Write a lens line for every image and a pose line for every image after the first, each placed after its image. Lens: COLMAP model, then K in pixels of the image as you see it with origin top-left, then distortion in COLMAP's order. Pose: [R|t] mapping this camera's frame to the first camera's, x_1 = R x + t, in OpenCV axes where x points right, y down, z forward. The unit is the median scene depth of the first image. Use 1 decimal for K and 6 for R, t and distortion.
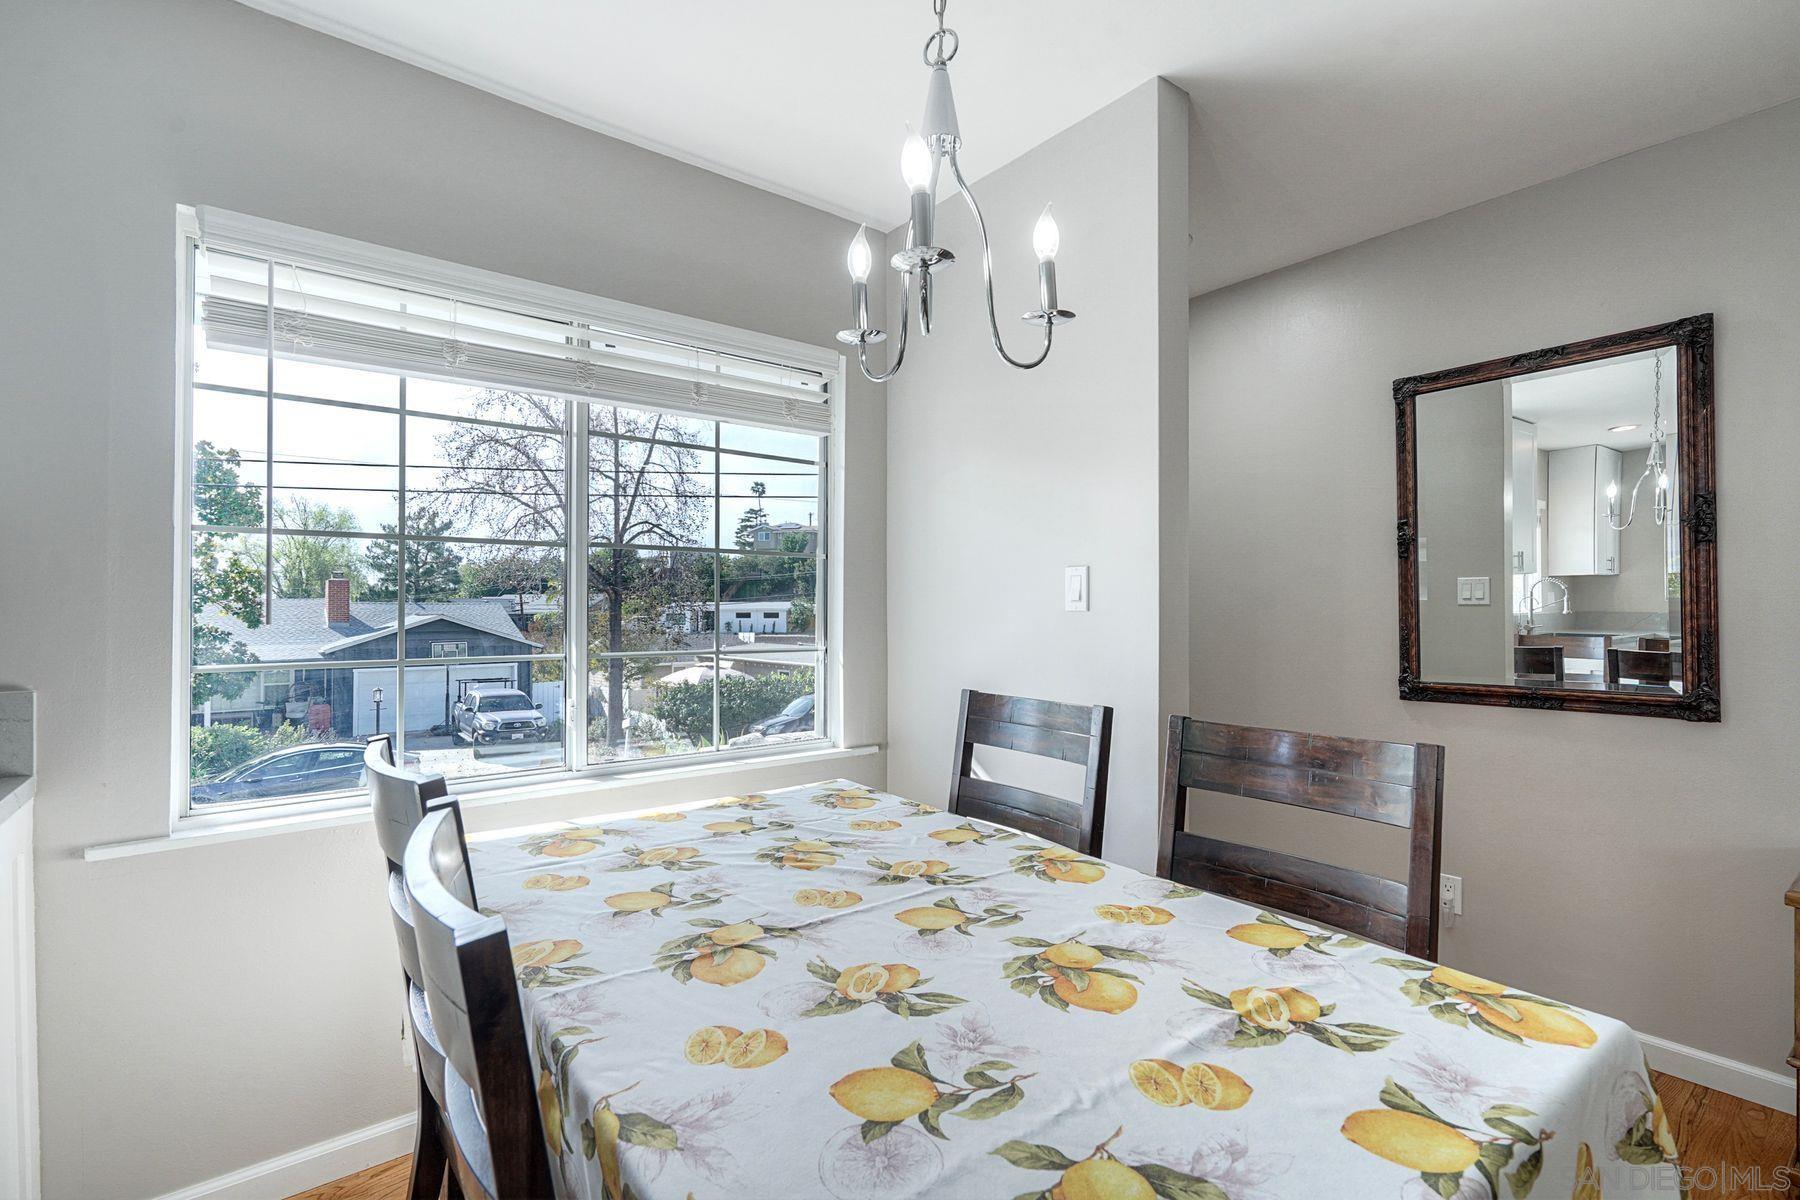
lens RADIAL K [[820.0, 0, 886.7], [0, 820.0, 602.7], [0, 0, 1]] dist [-0.006304, 0.003584]
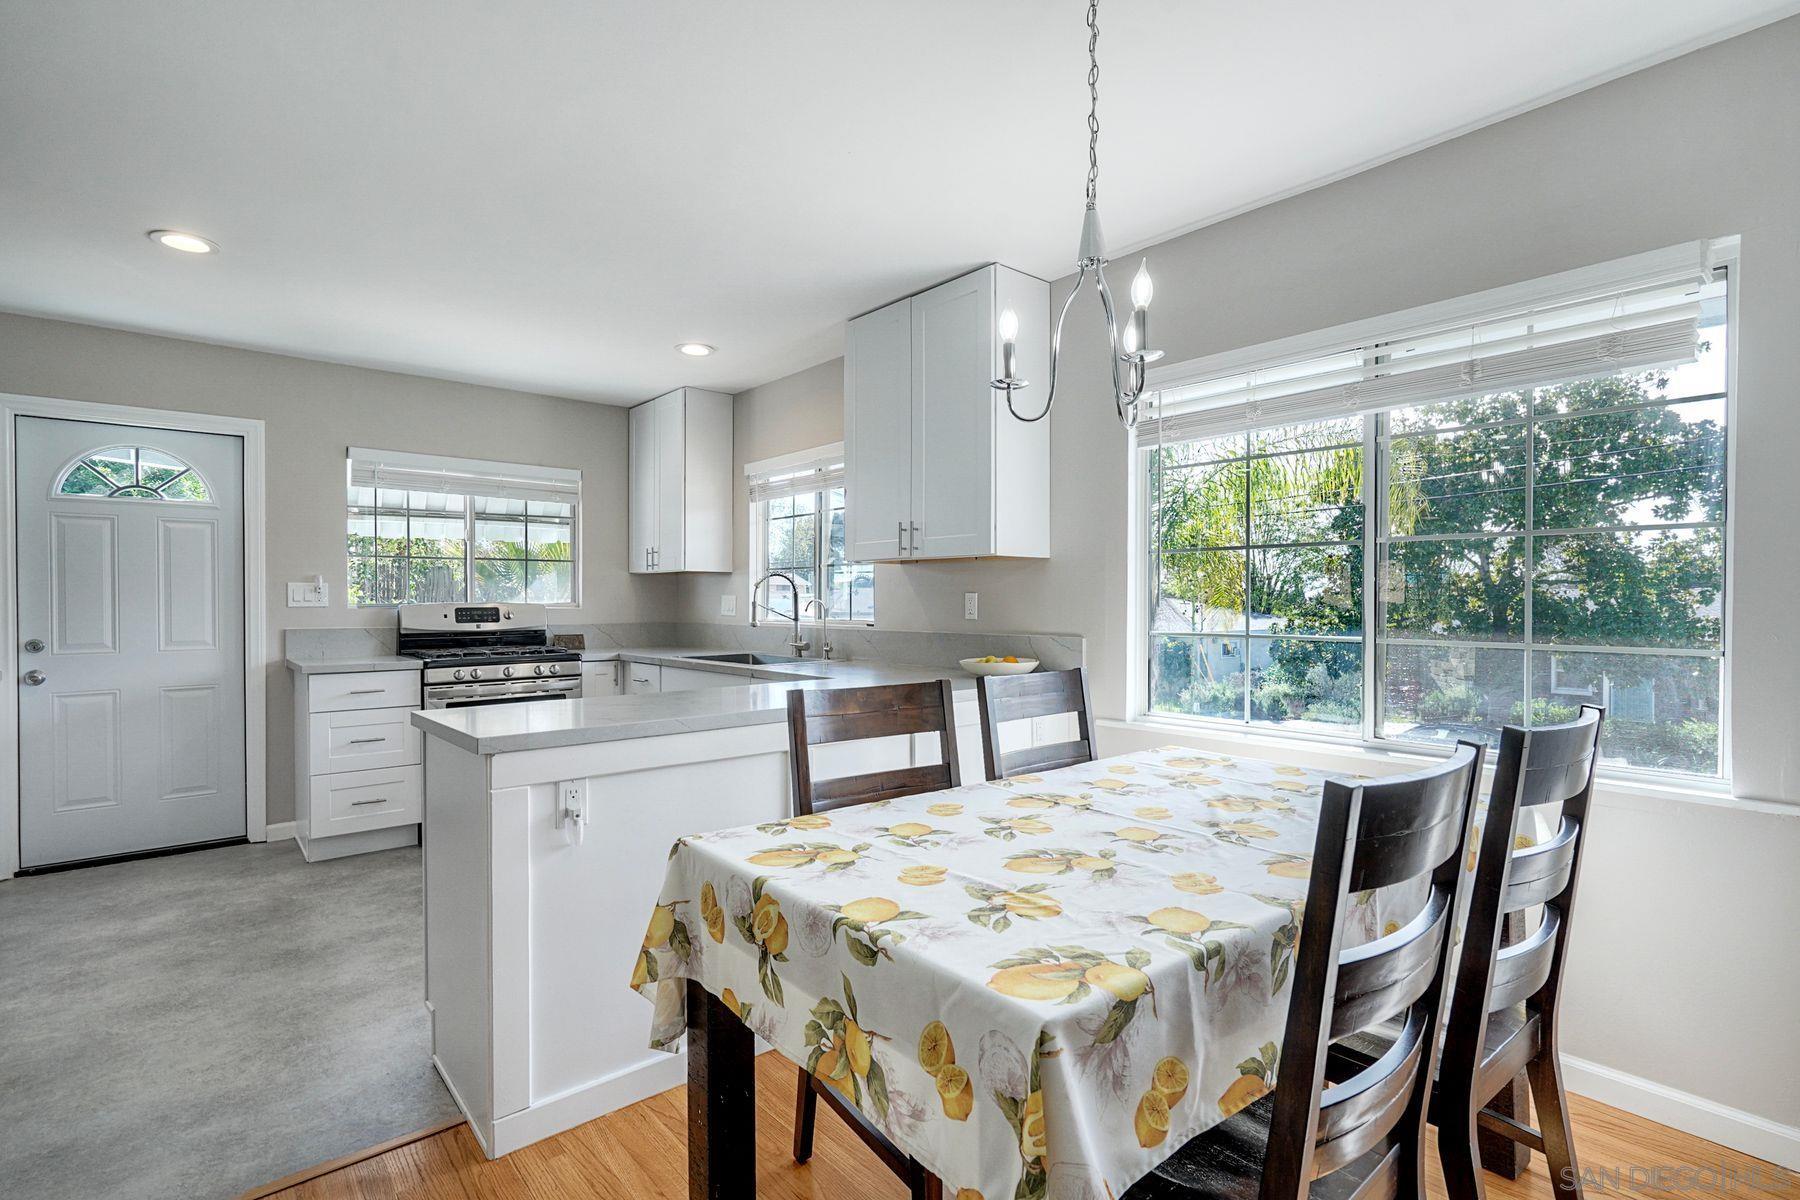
lens RADIAL K [[862.0, 0, 932.9], [0, 862.0, 601.9], [0, 0, 1]] dist [-0.005251, 0.001166]
pose [[0.069730, 0.003392, -0.997560, 0.648802], [0.007683, 0.999963, 0.003938, 0.003121], [0.997536, -0.007939, 0.069701, 0.269801]]
